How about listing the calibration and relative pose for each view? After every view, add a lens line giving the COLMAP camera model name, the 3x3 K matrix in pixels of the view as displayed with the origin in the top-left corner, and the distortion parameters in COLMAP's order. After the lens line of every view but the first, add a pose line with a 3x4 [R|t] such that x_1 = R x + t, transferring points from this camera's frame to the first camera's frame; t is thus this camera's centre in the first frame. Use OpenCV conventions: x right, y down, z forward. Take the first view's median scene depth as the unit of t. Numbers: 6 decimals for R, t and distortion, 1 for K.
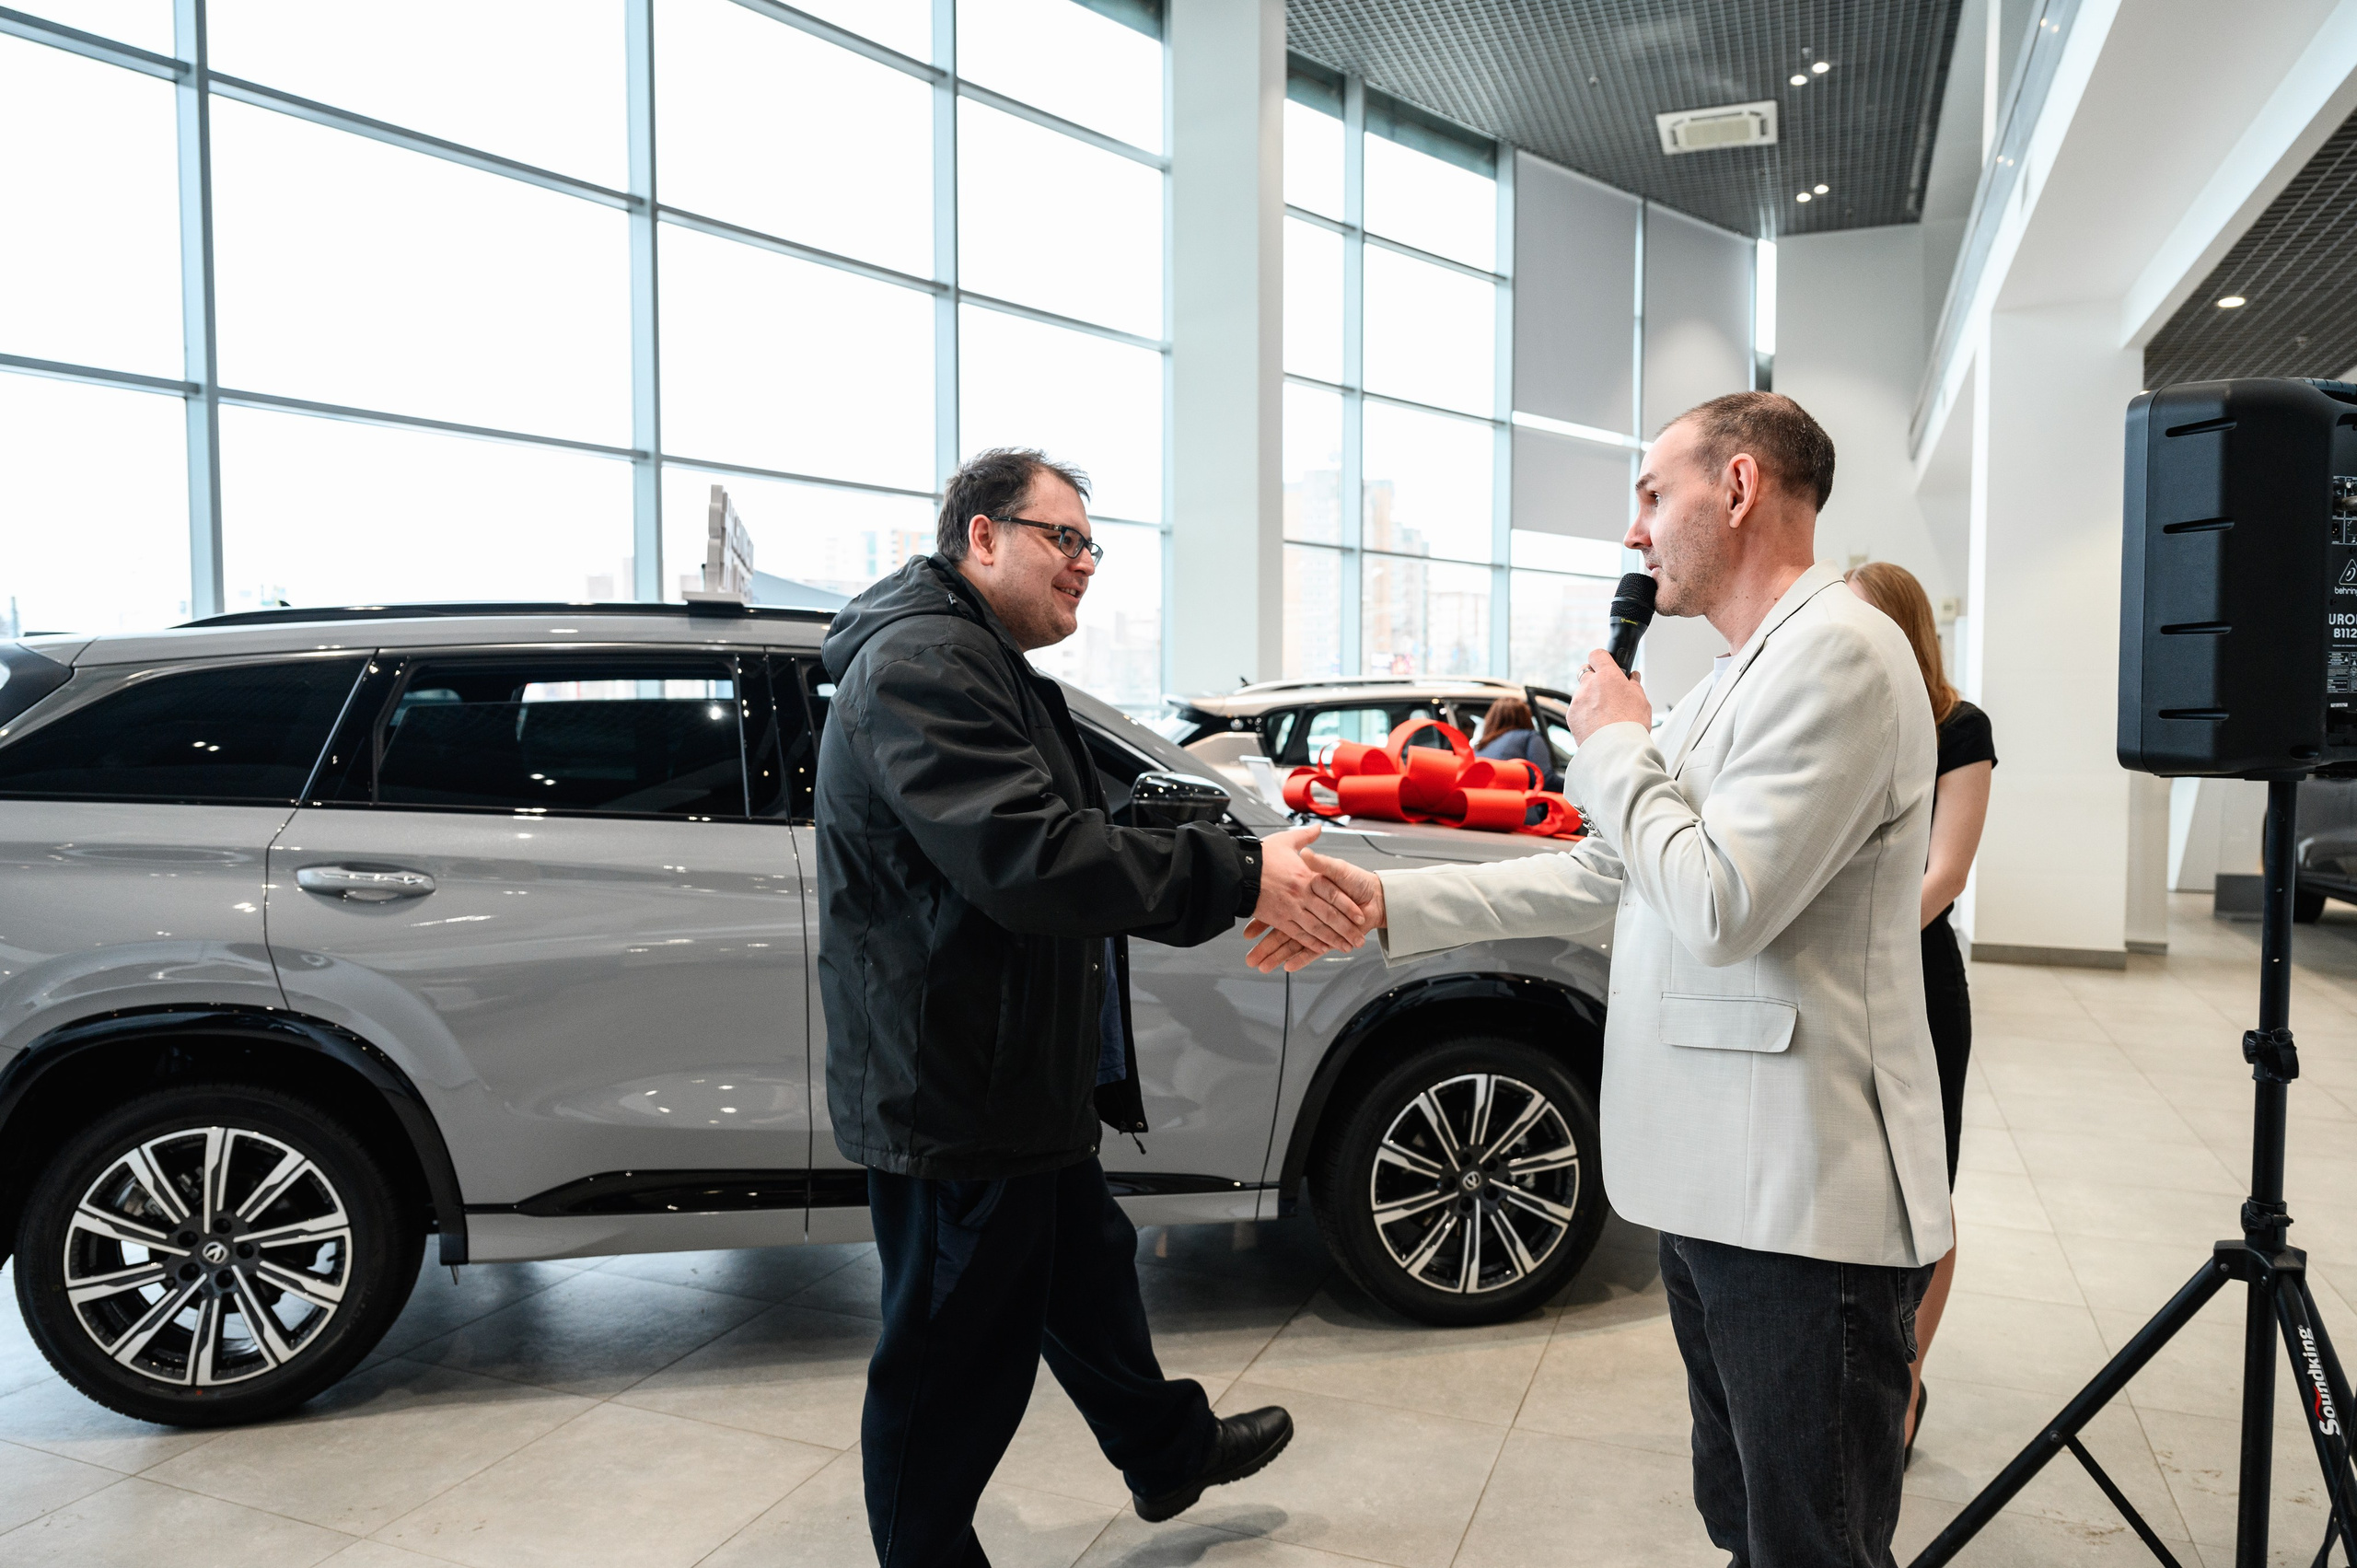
lens RADIAL K [[1560.2, 0, 1171.0], [0, 1560.2, 799.2], [0, 0, 1]] dist [0.001007, -0.008109]
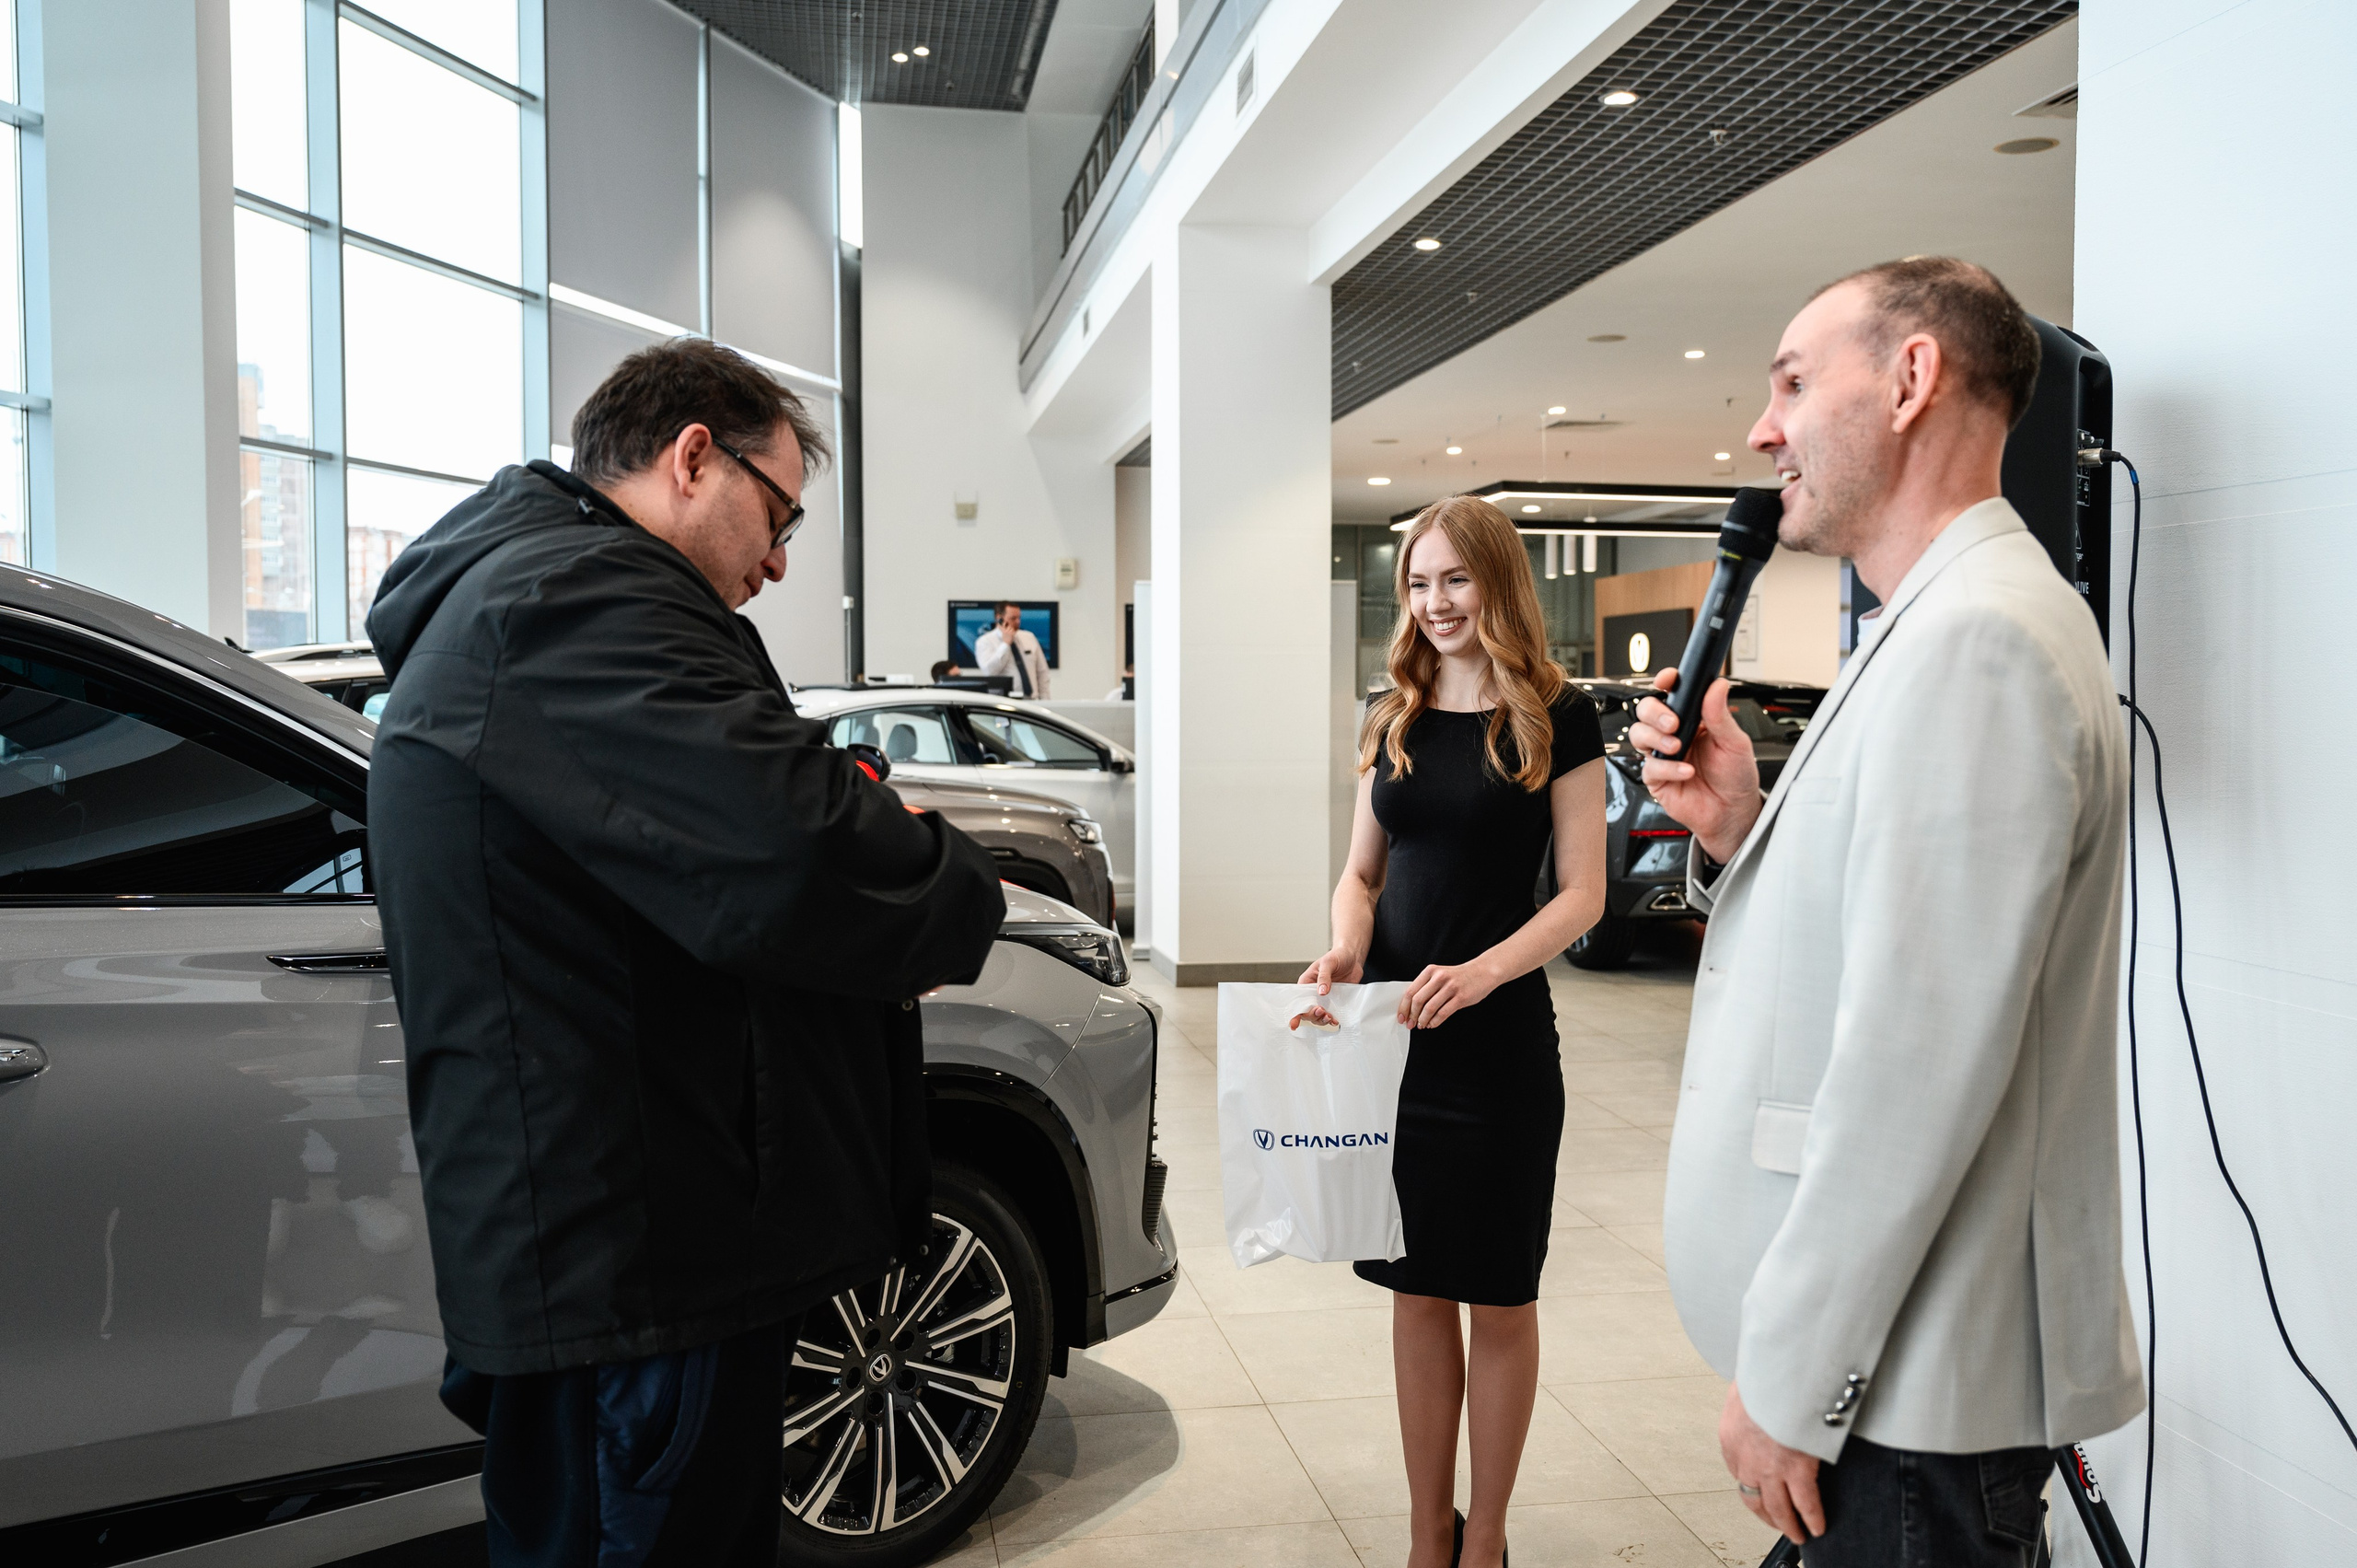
lens RADIAL K [[2029.6, 0, 1188.1], [0, 2029.6, 766.0], [0, 0, 1]] dist [-0.006829, 0.016825]
pose [[0.840575, -0.019065, 0.541360, -0.155489], [0.029805, 0.999494, -0.011080, -0.007506], [-0.540875, 0.025449, 0.840718, 0.143862]]
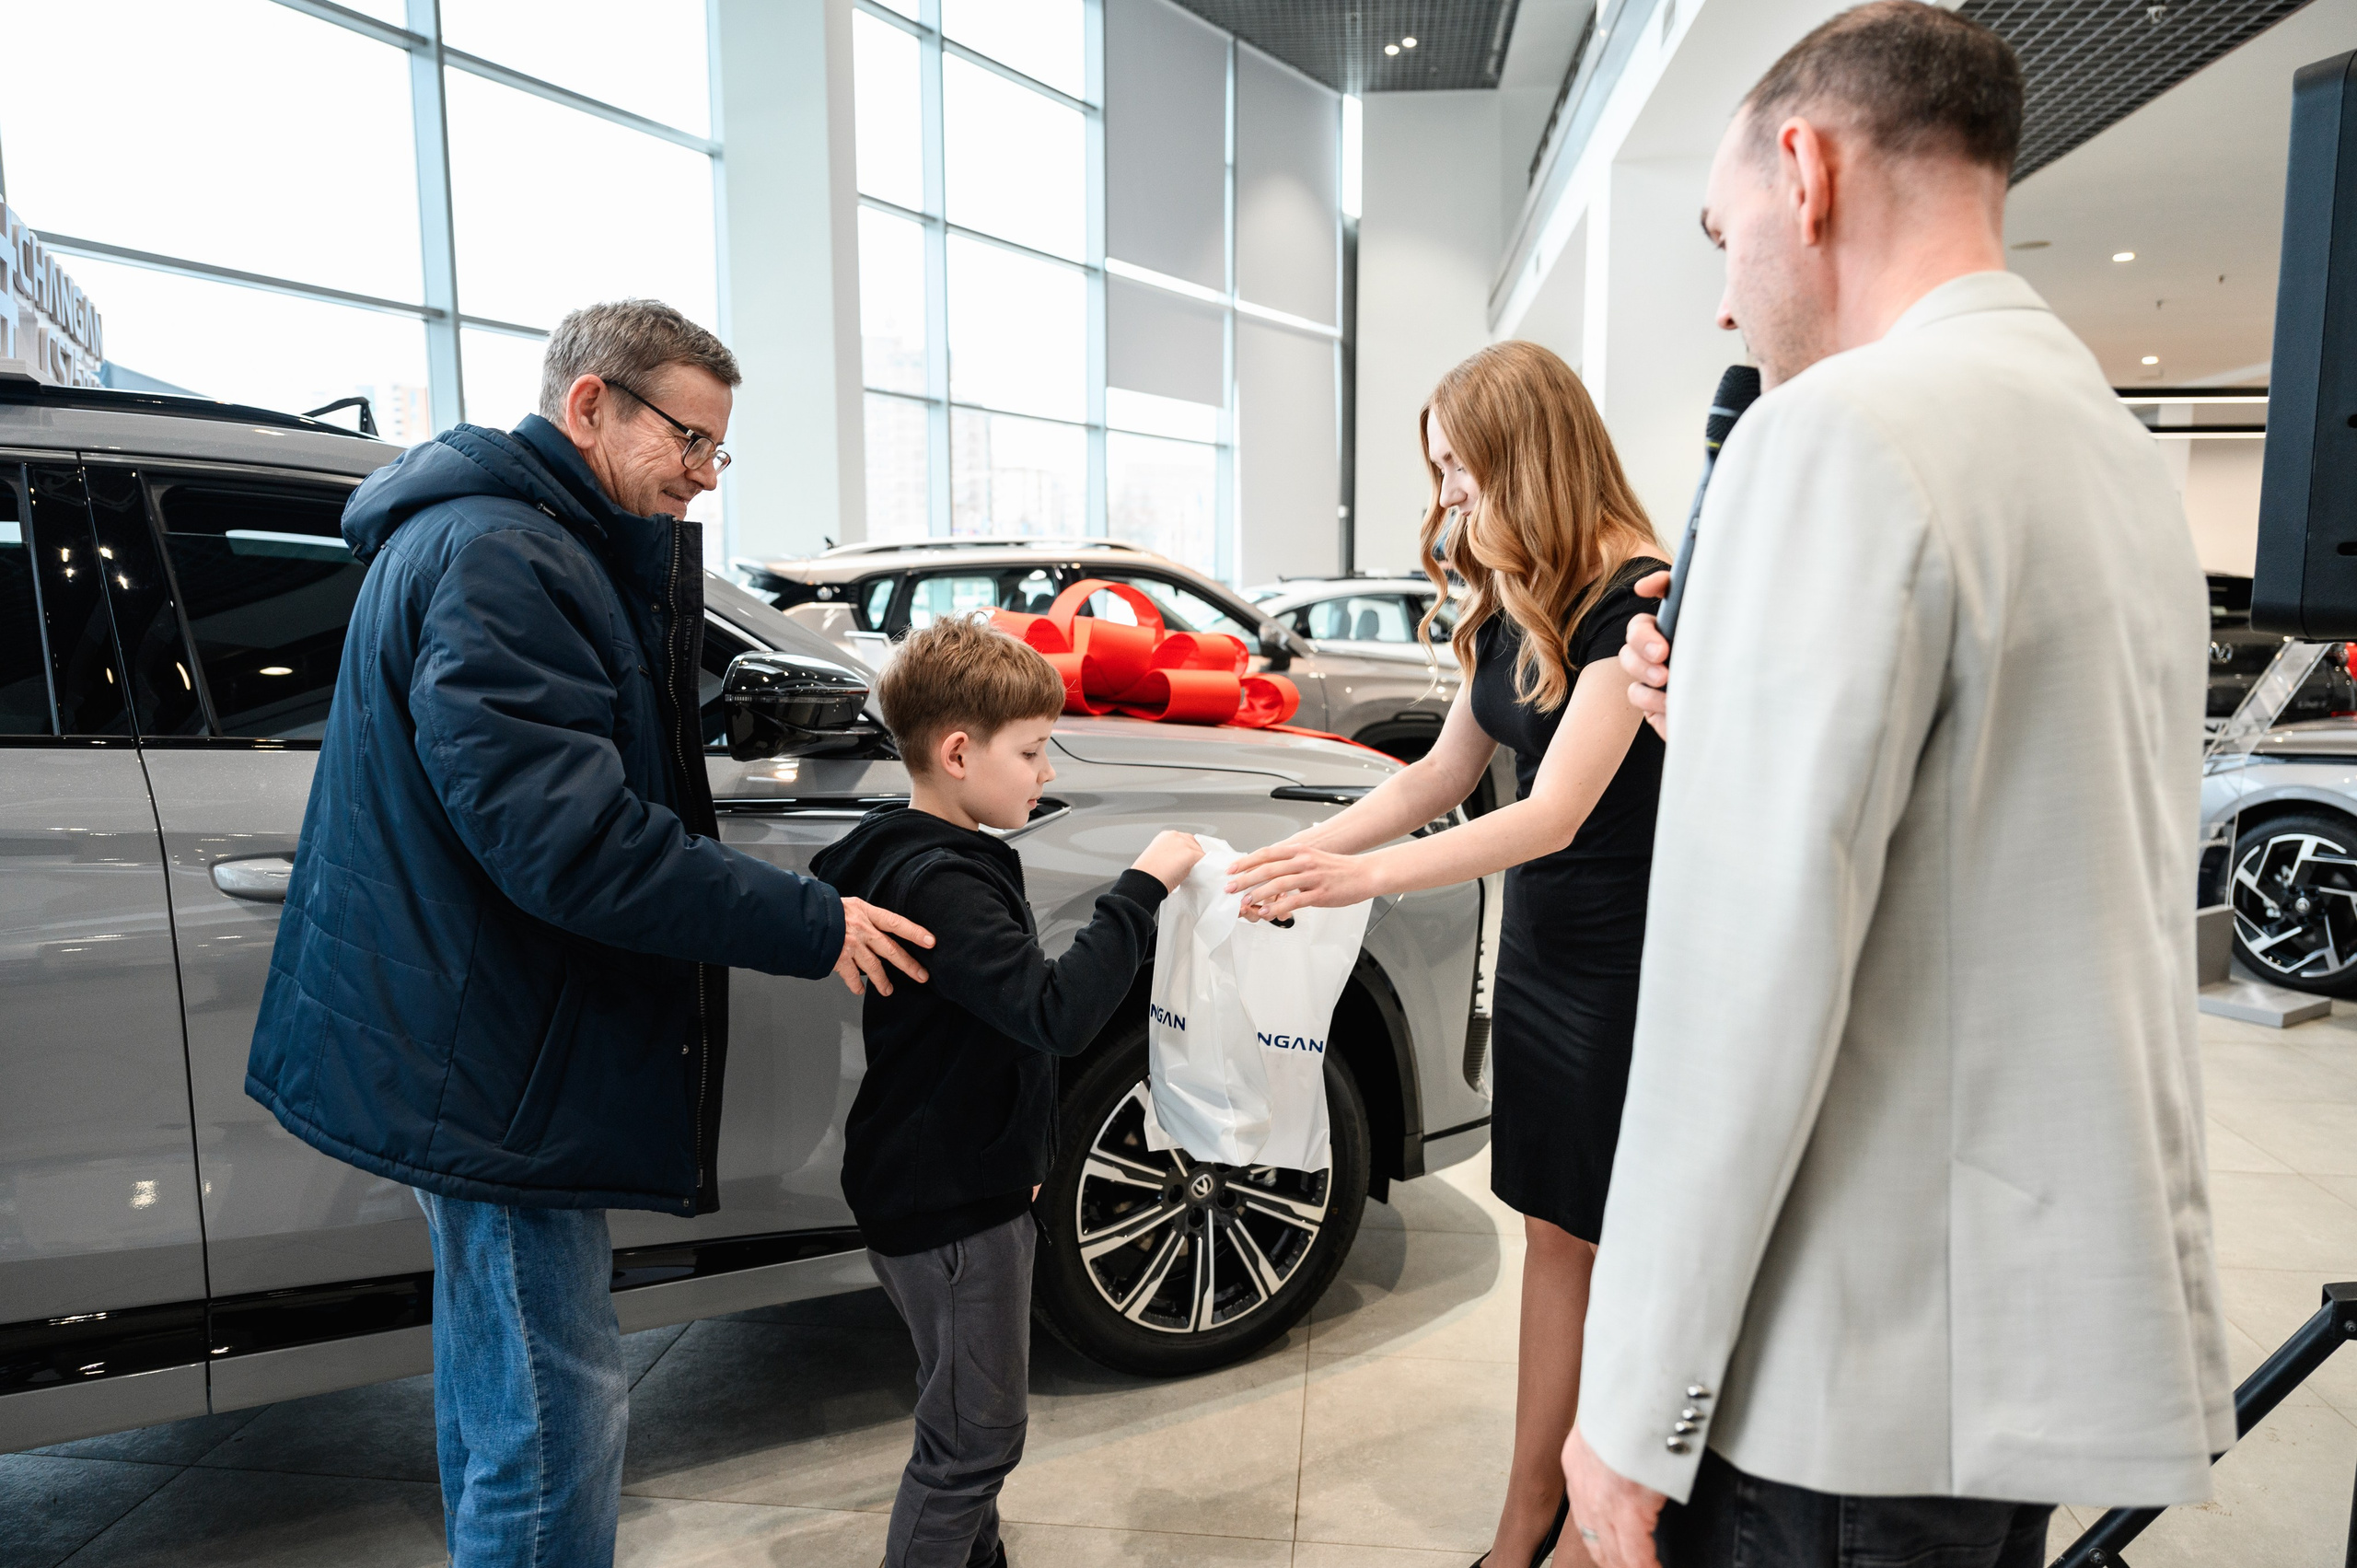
lens RADIAL K [[1560.2, 0, 1173.4], [0, 1560.2, 789.5], [0, 0, 1]] dist [0.001007, -0.008109]
pose [[0.961614, -0.035718, 0.272072, -0.018560], [0.016038, 0.997113, 0.074218, -0.004668], [-0.273937, -0.067006, 0.959411, 0.254276]]
